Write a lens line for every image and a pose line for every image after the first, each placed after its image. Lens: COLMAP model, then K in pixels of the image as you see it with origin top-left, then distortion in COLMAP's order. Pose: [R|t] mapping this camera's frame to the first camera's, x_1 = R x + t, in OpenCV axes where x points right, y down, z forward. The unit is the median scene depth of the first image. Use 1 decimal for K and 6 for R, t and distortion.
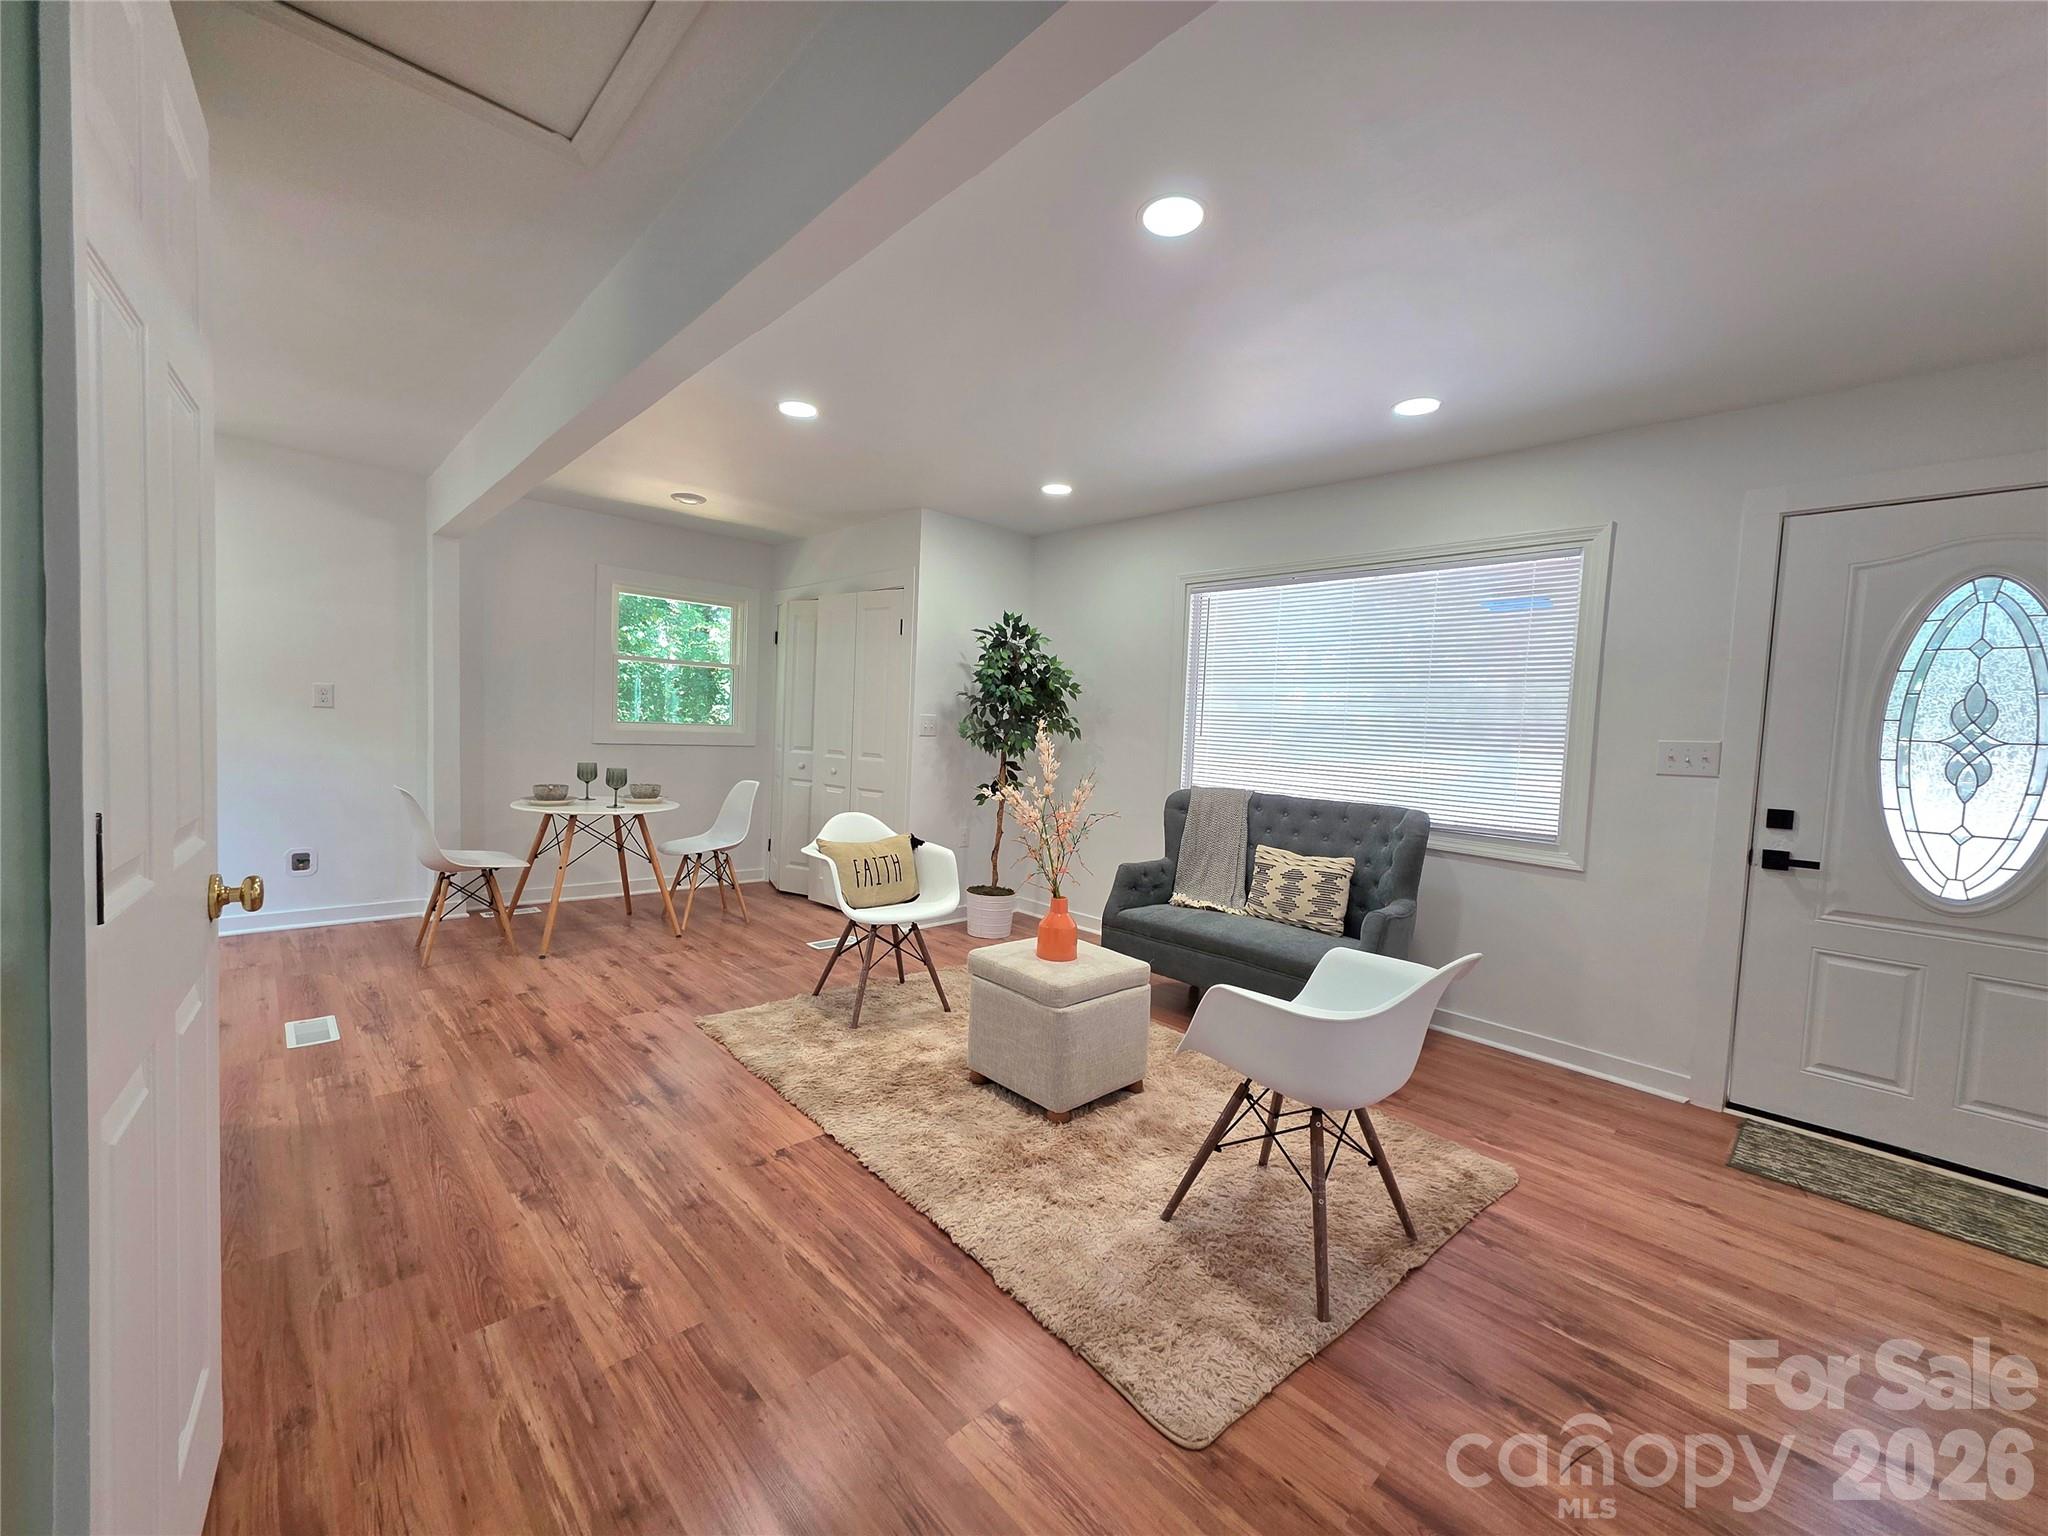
lens RADIAL K [[812.6, 0, 1014.7], [0, 812.6, 772.7], [0, 0, 1]] dist [0.006715, -0.000191]
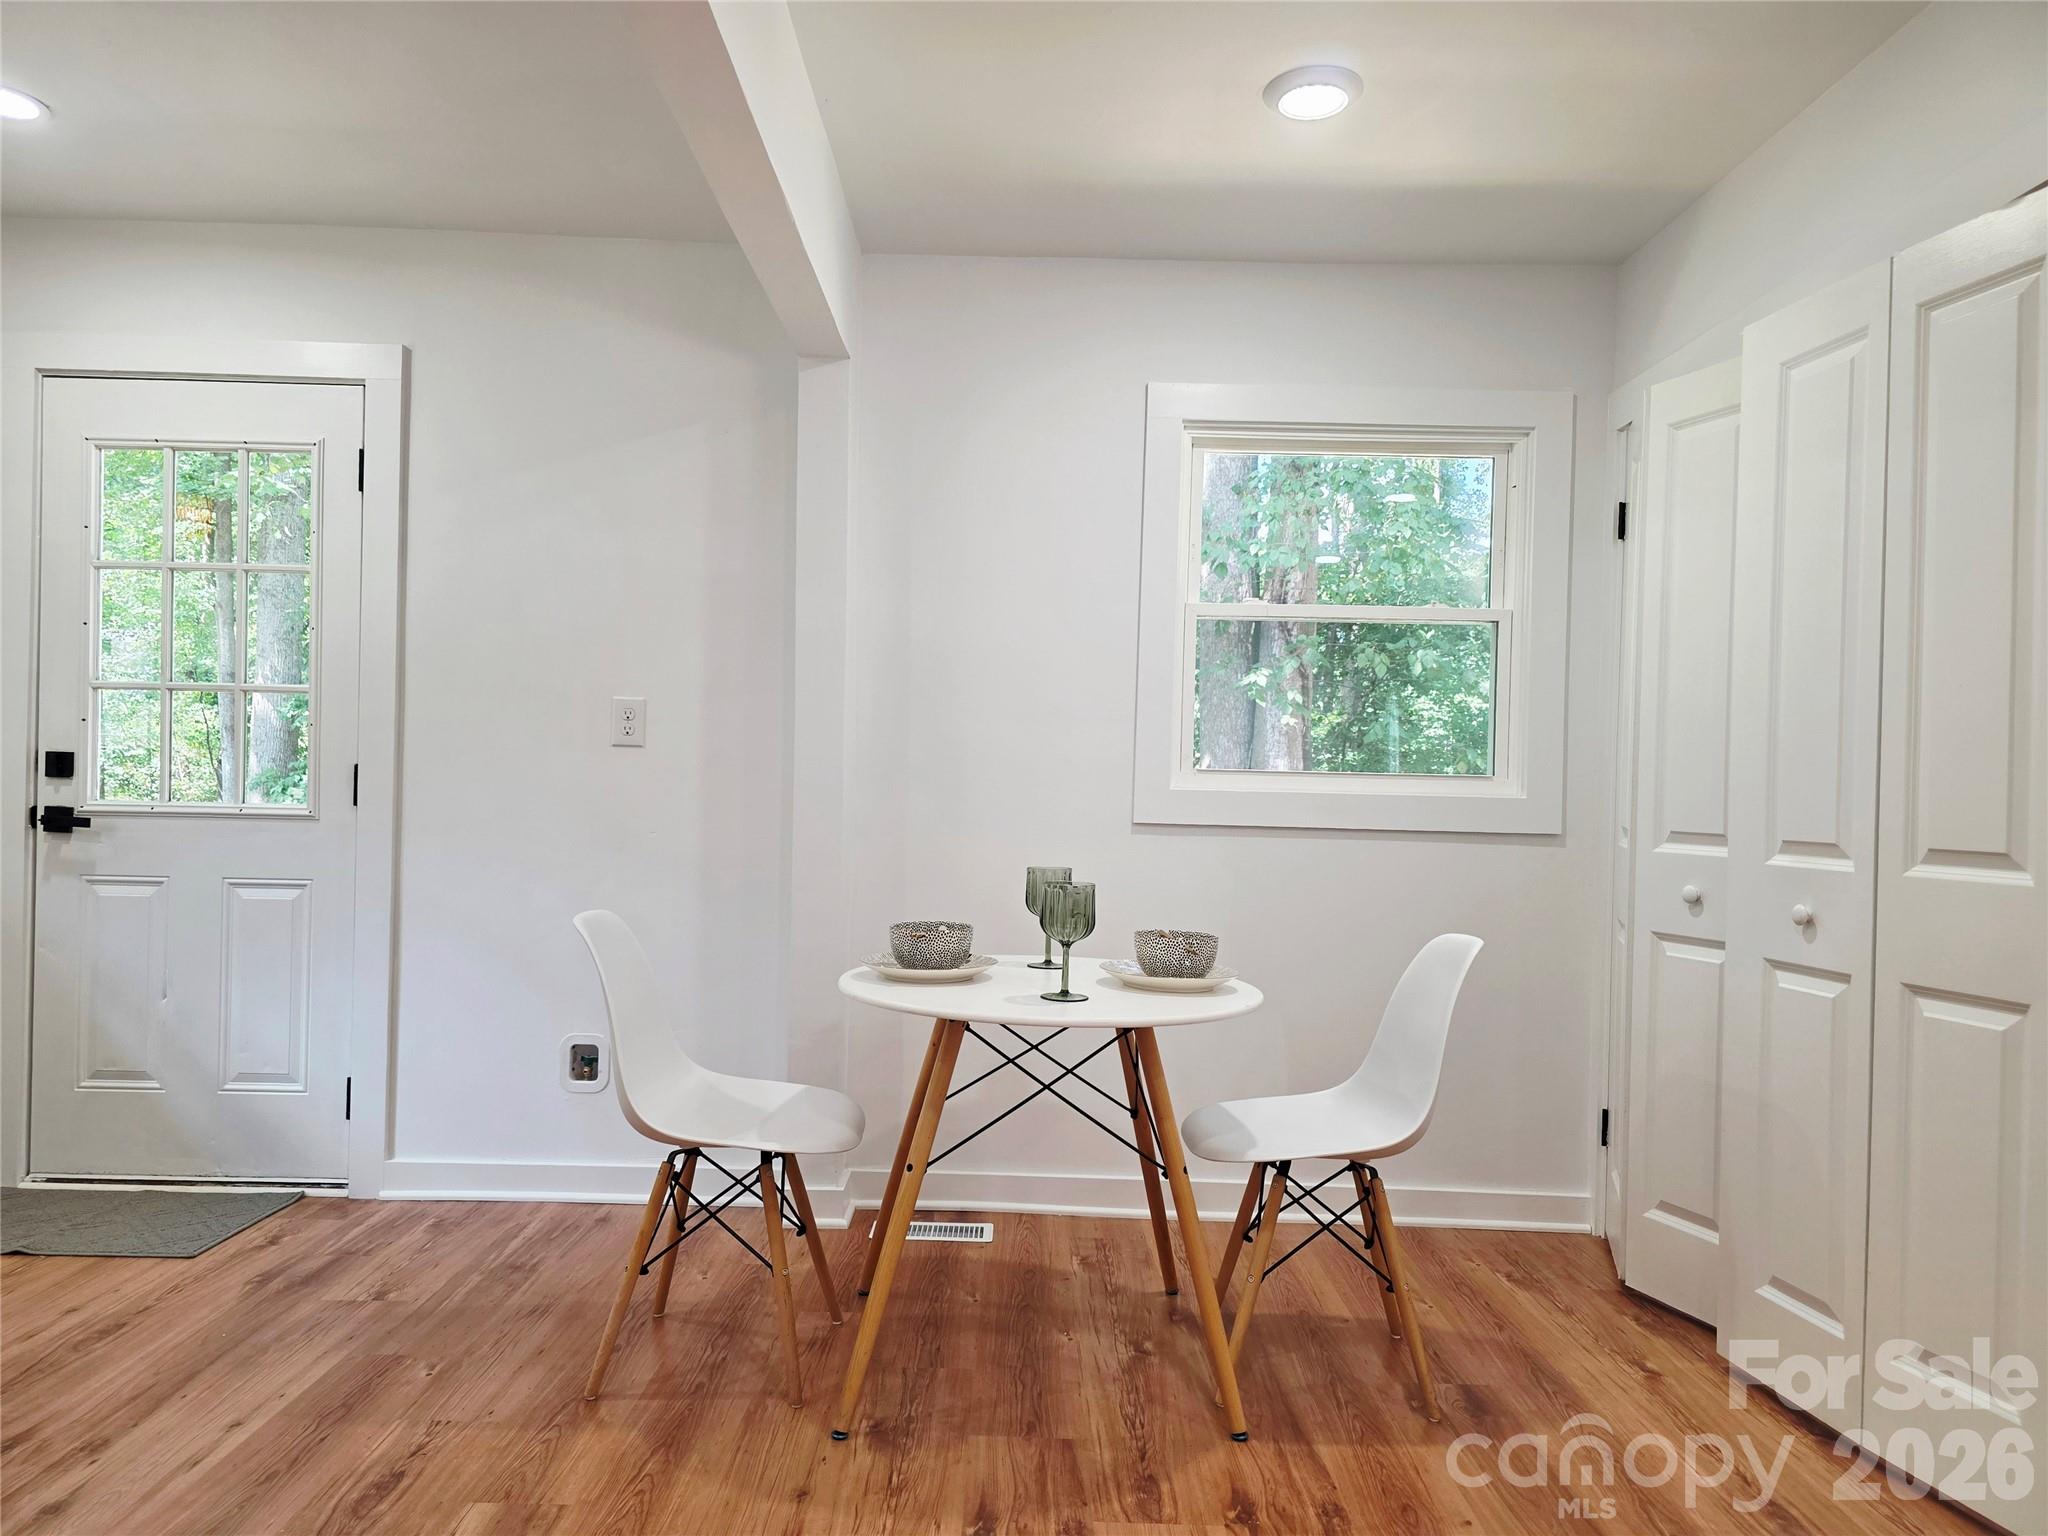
lens RADIAL K [[1379.5, 0, 1026.9], [0, 1379.5, 773.4], [0, 0, 1]] dist [0.053030, -0.046744]
pose [[0.730919, -0.033547, -0.681640, -0.136267], [-0.032095, 0.995996, -0.083433, -0.003249], [0.681710, 0.082860, 0.726916, 0.712107]]
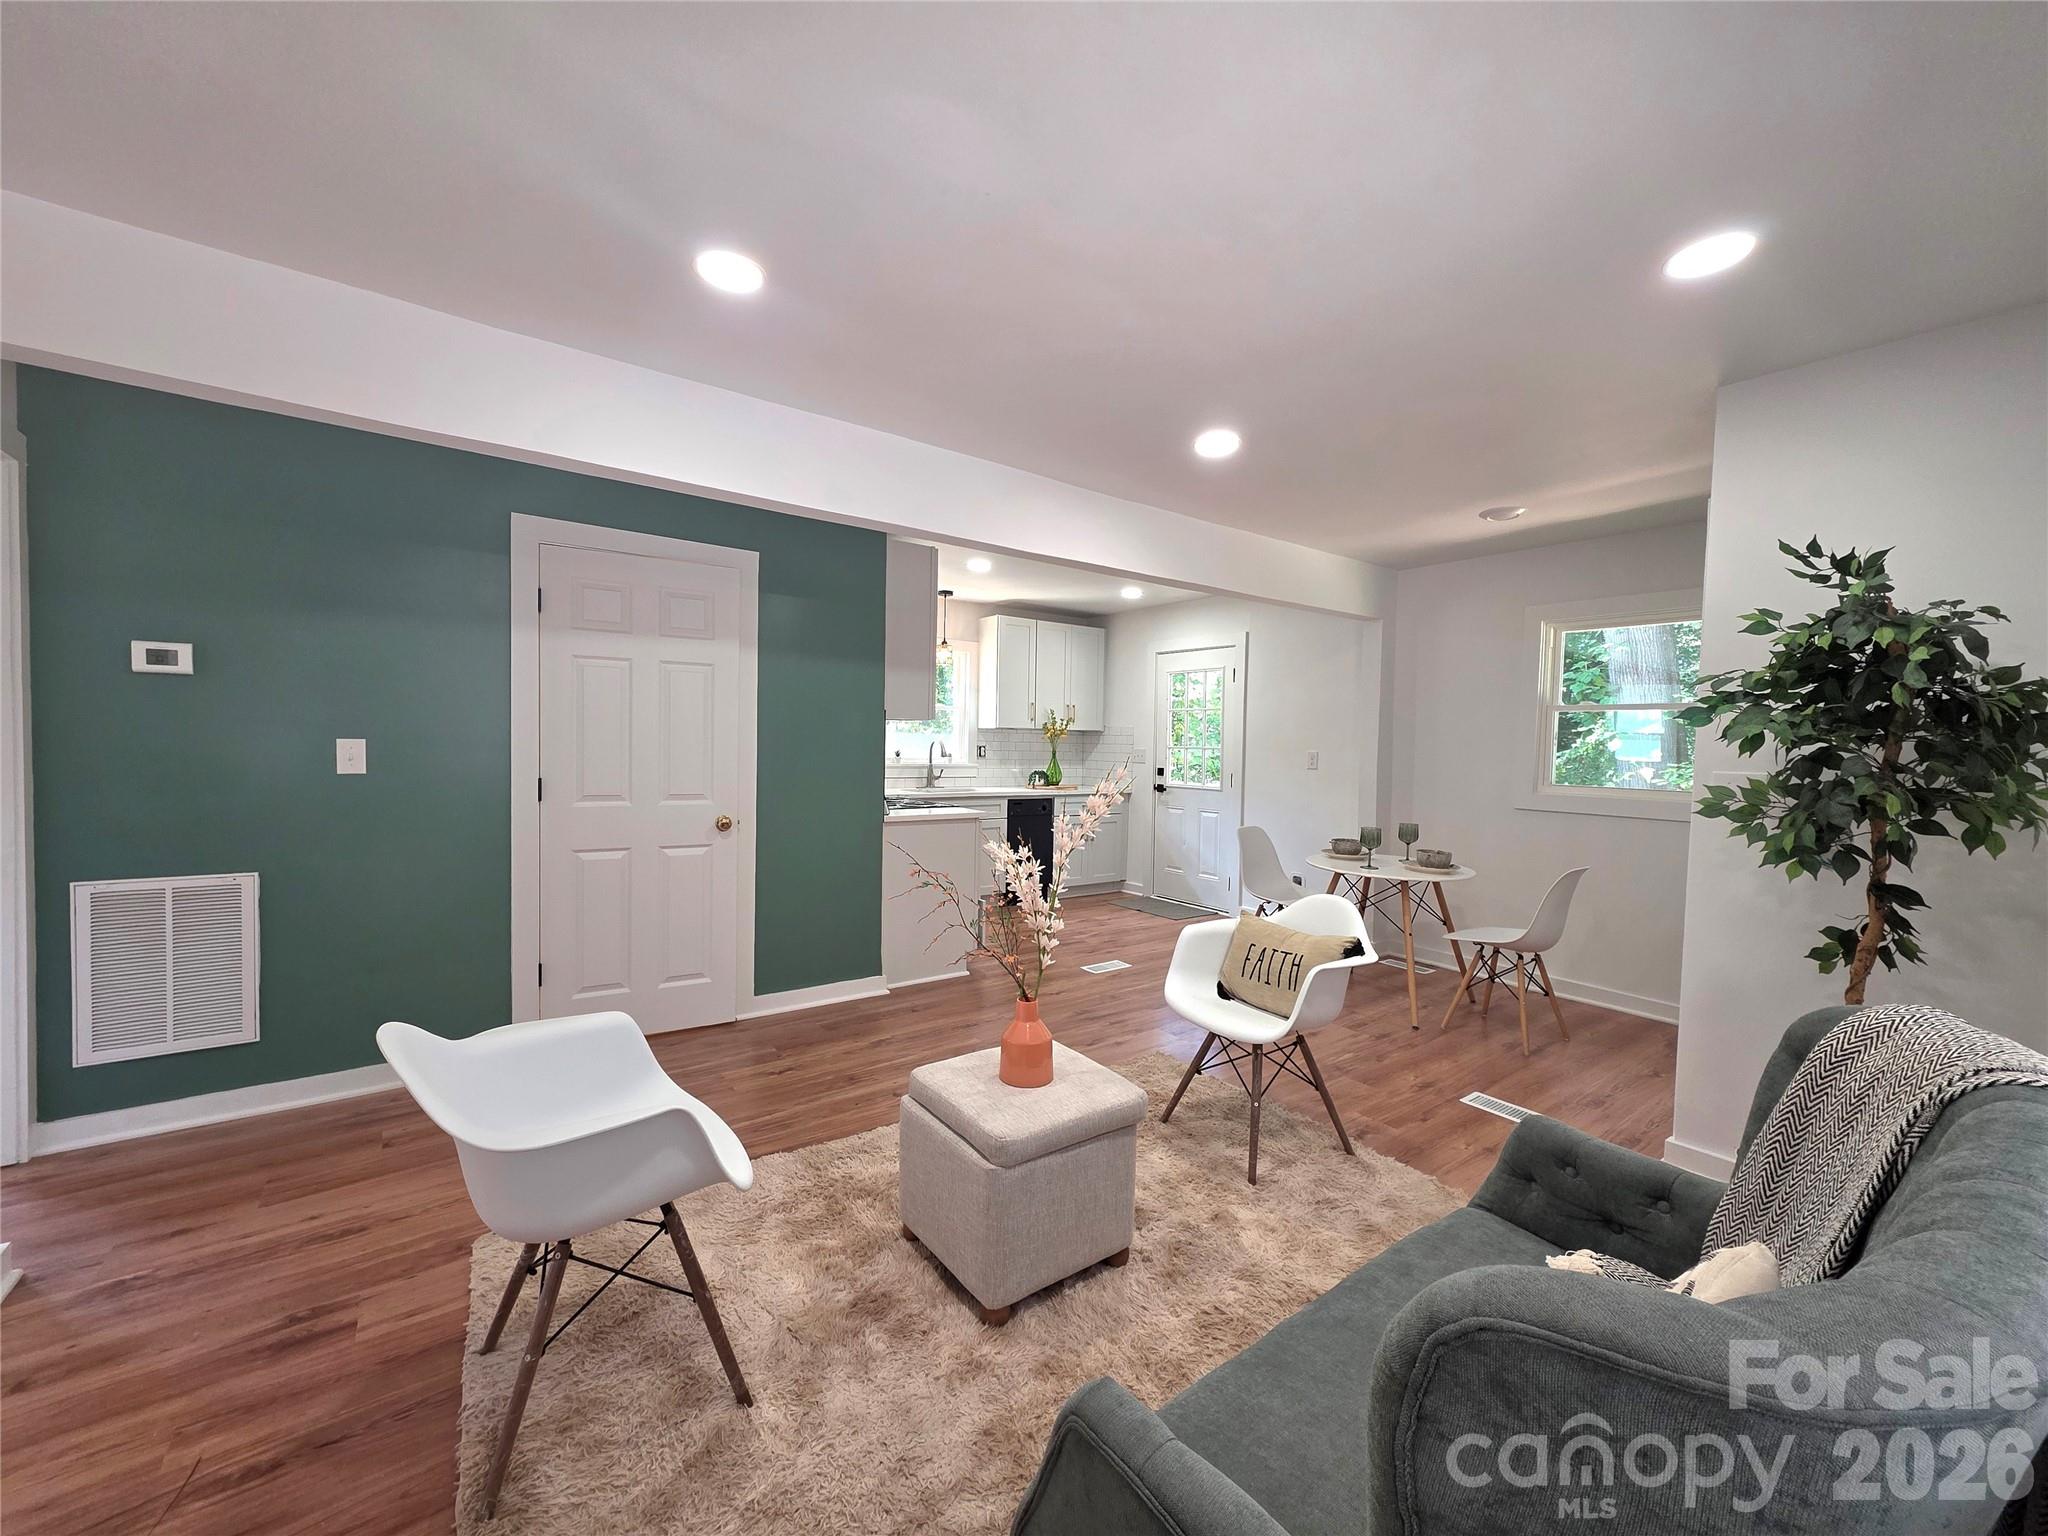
lens RADIAL K [[812.6, 0, 1011.5], [0, 812.6, 769.0], [0, 0, 1]] dist [0.006715, -0.000191]
pose [[-0.126874, -0.011638, -0.991851, 0.663694], [-0.085858, 0.996307, -0.000708, -0.047420], [0.988196, 0.085069, -0.127404, 0.871349]]
